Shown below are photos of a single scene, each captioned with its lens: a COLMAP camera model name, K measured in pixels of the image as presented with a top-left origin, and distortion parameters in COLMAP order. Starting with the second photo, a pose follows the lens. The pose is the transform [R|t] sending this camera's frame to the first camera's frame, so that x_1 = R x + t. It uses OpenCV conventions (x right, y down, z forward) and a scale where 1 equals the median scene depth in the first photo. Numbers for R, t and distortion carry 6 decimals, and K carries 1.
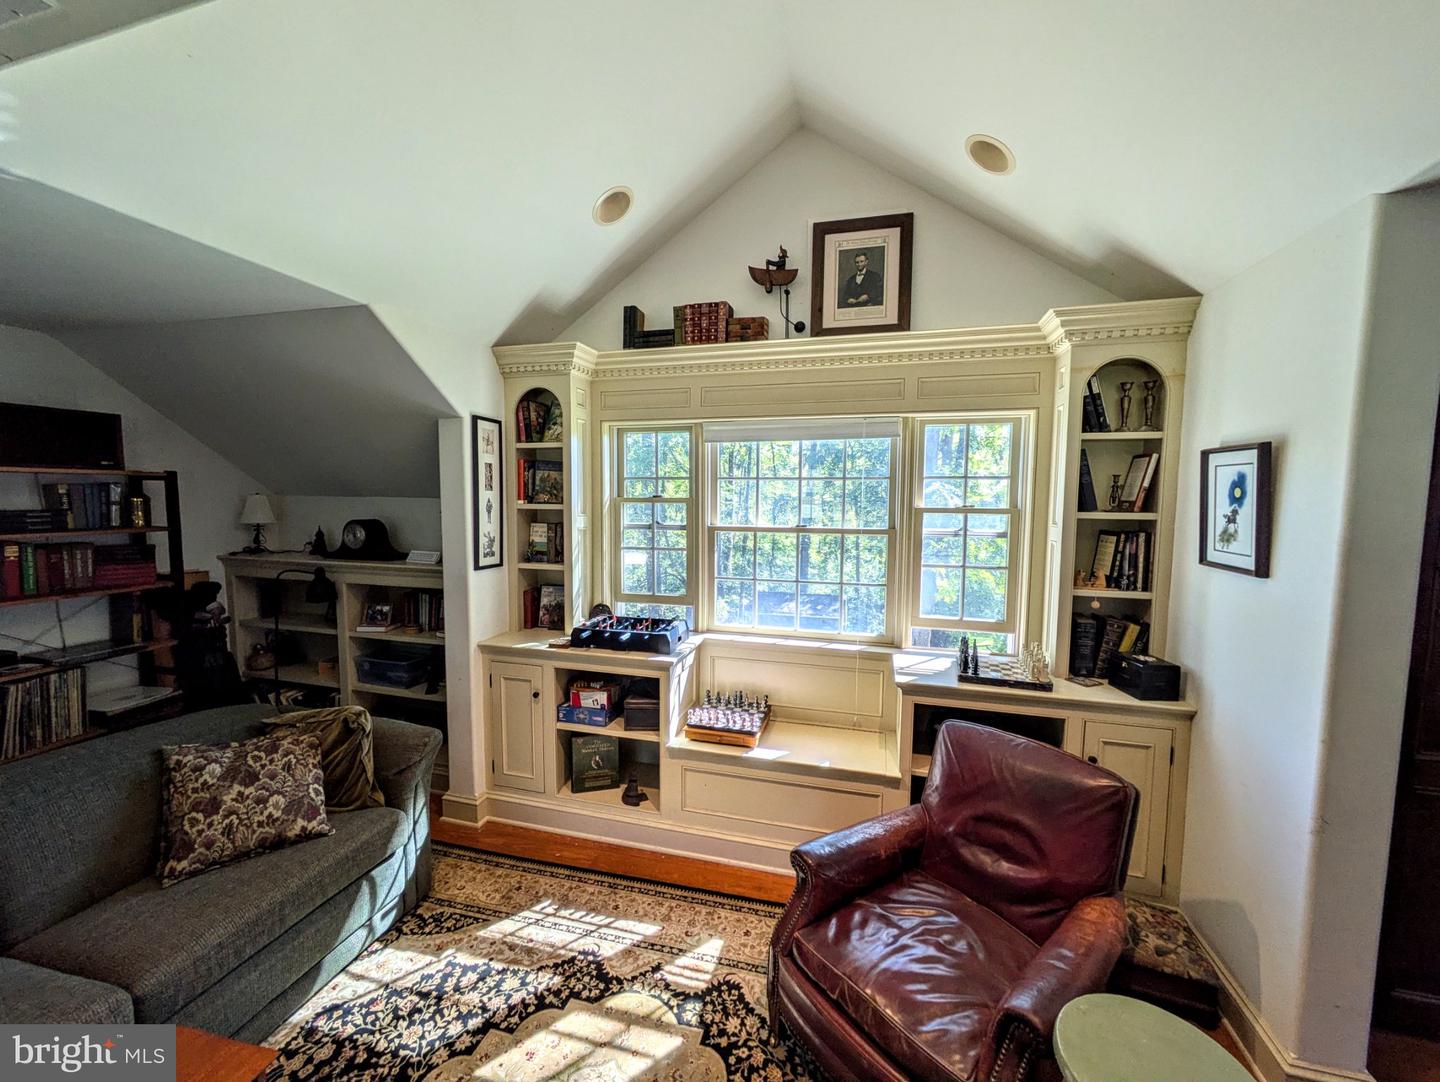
lens RADIAL K [[571.9, 0, 720.0], [0, 571.9, 541.0], [0, 0, 1]] dist [-0.008810, 0.005065]
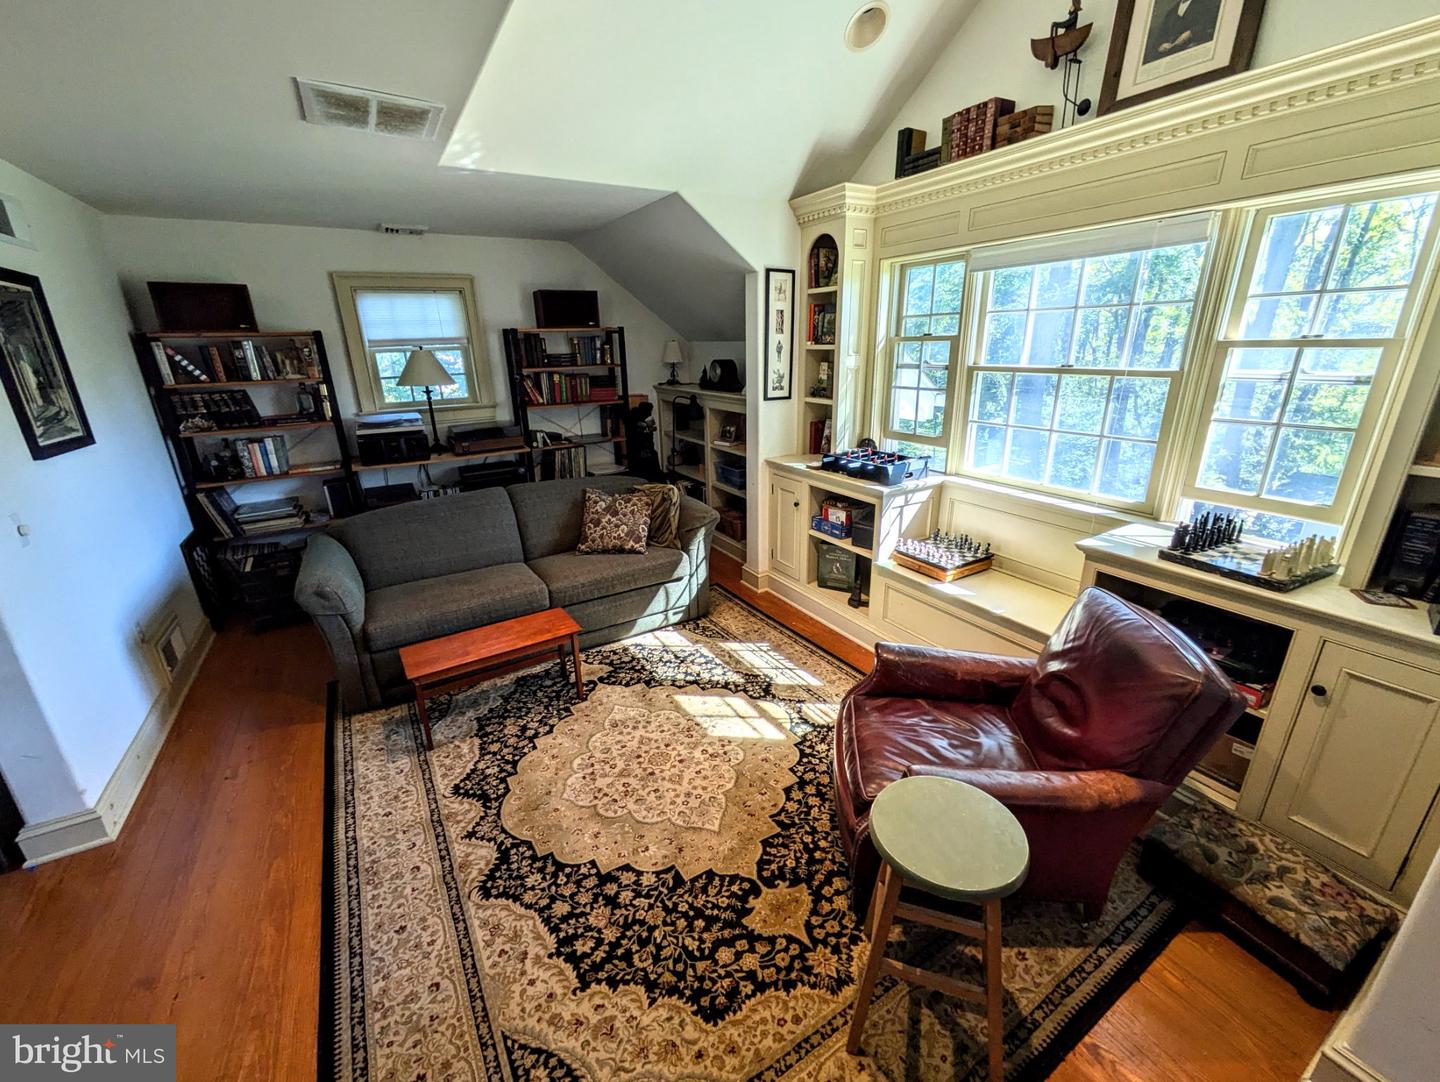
lens RADIAL K [[588.1, 0, 720.0], [0, 588.1, 541.0], [0, 0, 1]] dist [-0.002328, 0.000604]
pose [[0.722813, 0.201640, -0.660971, 0.437702], [-0.028247, 0.964304, 0.263287, 0.011231], [0.690466, -0.171637, 0.702707, -0.040301]]
